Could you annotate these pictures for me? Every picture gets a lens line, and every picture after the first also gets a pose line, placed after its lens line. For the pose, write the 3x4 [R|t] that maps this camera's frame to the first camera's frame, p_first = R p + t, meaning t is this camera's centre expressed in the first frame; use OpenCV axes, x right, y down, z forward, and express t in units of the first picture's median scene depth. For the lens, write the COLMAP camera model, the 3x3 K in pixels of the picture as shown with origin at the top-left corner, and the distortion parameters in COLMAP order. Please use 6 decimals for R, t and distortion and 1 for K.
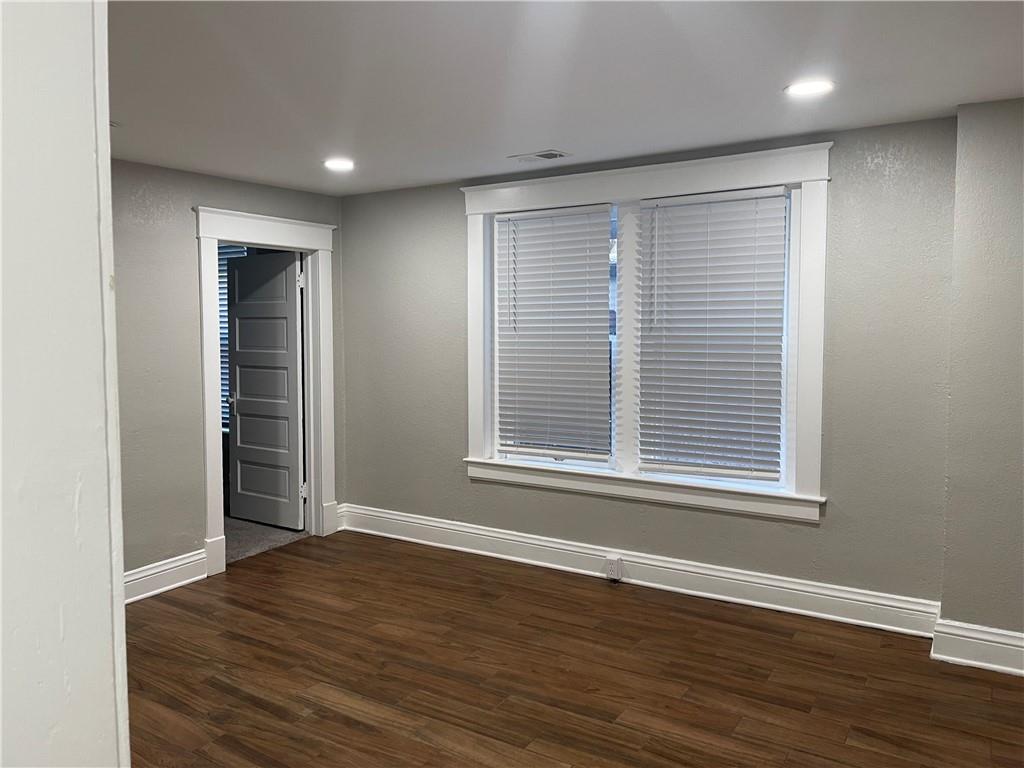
lens RADIAL K [[774.5, 0, 512.1], [0, 774.5, 375.4], [0, 0, 1]] dist [0.078160, -0.099350]
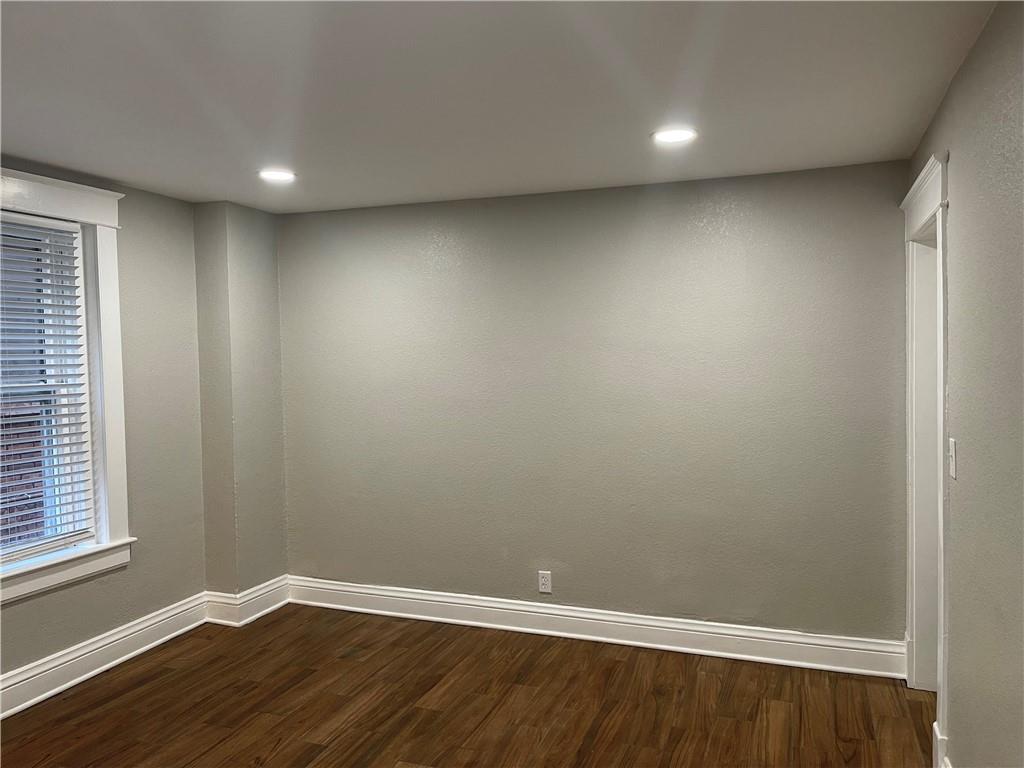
lens RADIAL K [[772.7, 0, 526.1], [0, 772.7, 389.9], [0, 0, 1]] dist [0.074023, -0.099413]
pose [[-0.229378, -0.036535, 0.972651, -0.792106], [0.081043, 0.995108, 0.056491, -0.058146], [-0.969958, 0.091784, -0.225296, 0.792578]]
